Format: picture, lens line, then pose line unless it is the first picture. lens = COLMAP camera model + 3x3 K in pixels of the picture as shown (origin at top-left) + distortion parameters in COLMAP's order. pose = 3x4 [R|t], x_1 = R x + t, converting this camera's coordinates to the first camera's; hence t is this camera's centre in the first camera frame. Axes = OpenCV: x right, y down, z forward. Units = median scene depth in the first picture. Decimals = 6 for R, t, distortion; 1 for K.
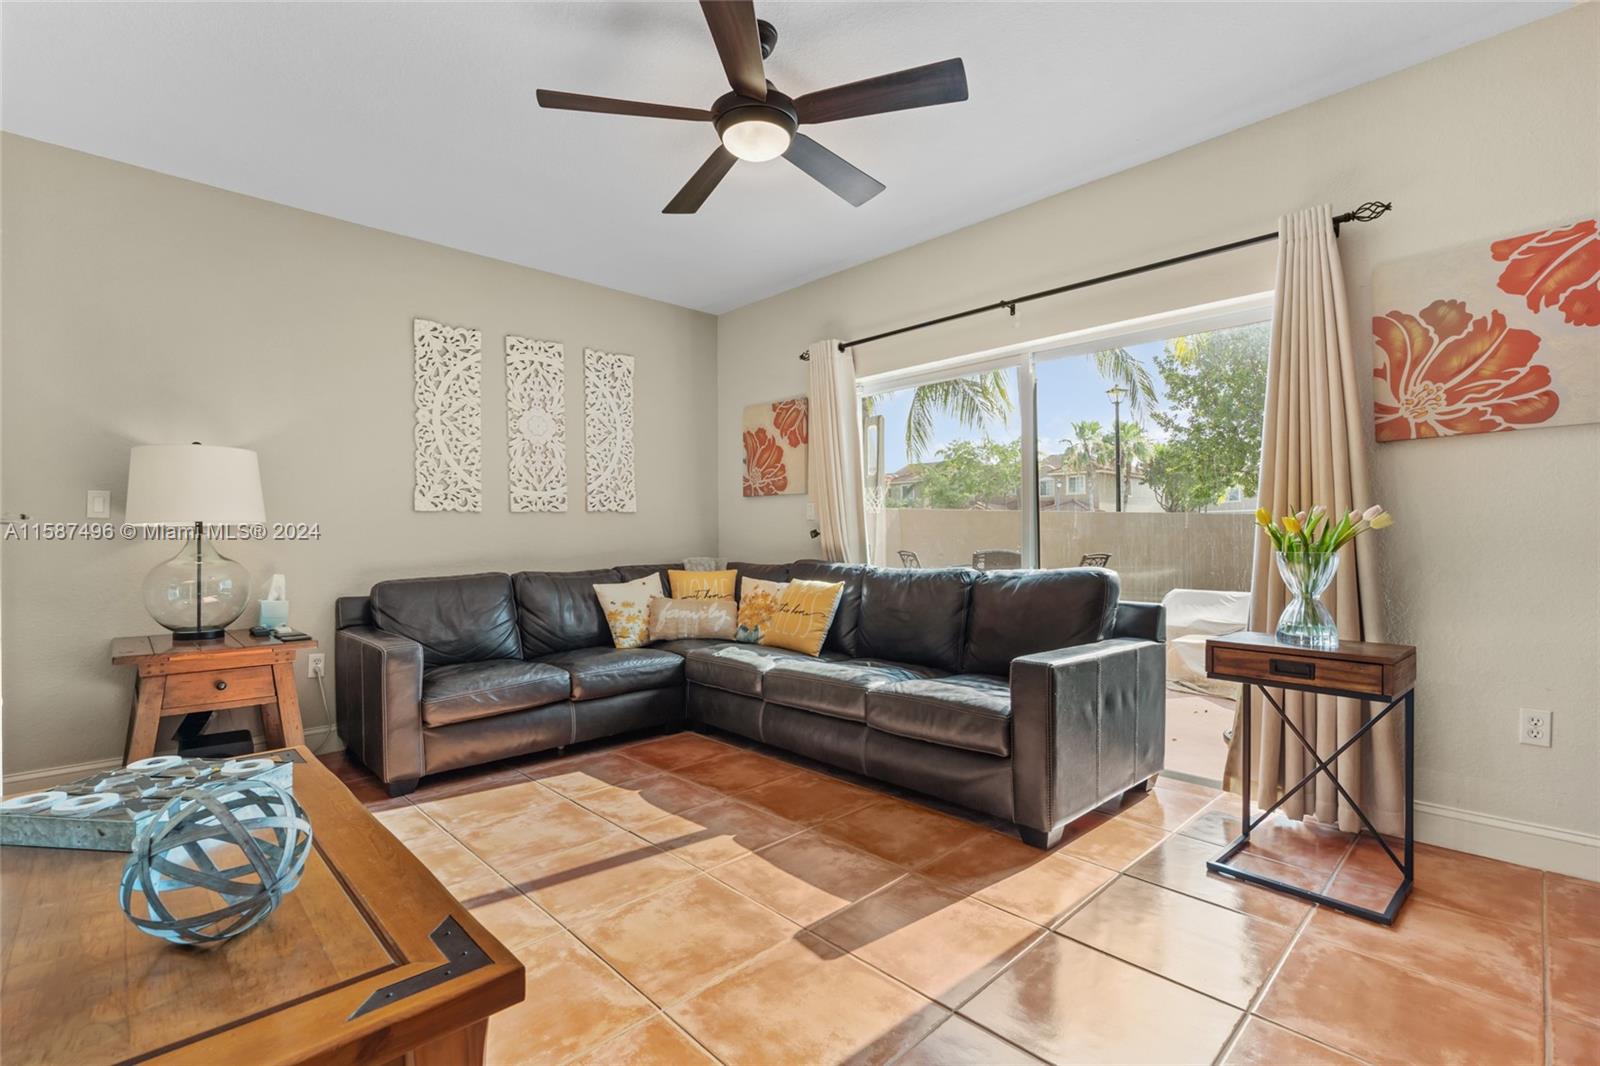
lens RADIAL K [[709.7, 0, 787.0], [0, 709.7, 536.6], [0, 0, 1]] dist [-0.003029, -0.000683]
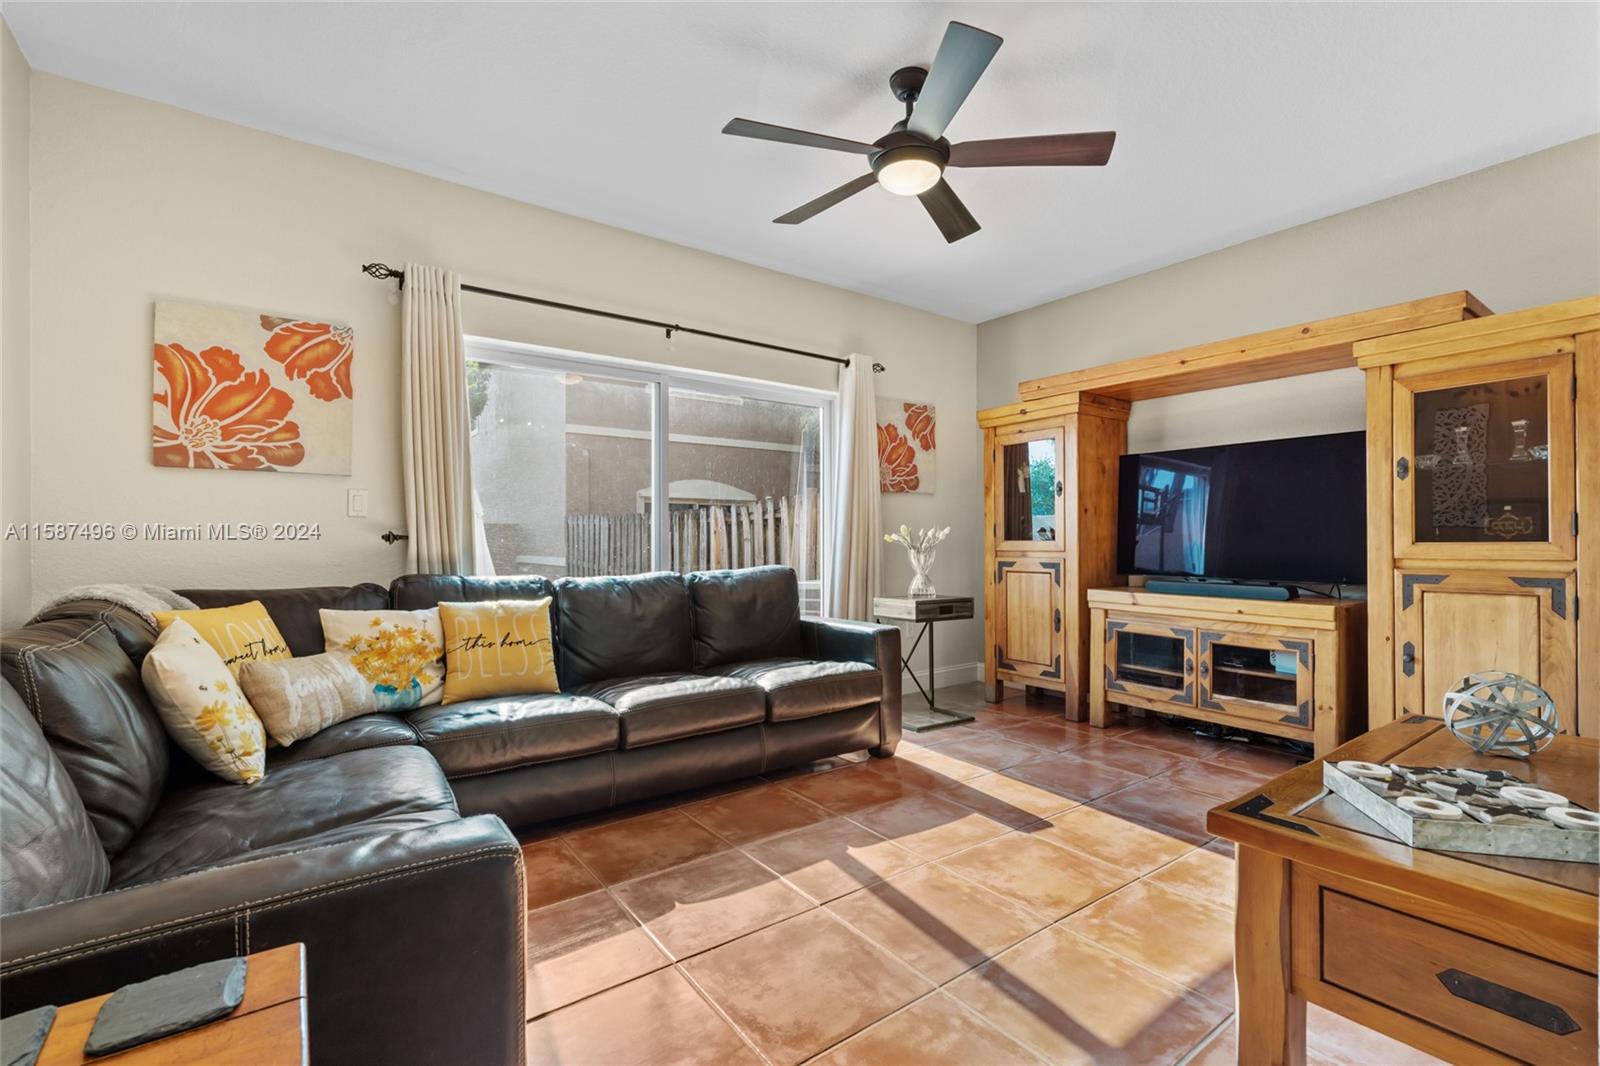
lens RADIAL K [[709.7, 0, 805.1], [0, 709.7, 546.1], [0, 0, 1]] dist [-0.003029, -0.000683]
pose [[0.132455, 0.011726, 0.991120, -1.043081], [0.013911, 0.999810, -0.013688, 0.032933], [-0.991091, 0.015601, 0.132266, 0.943035]]
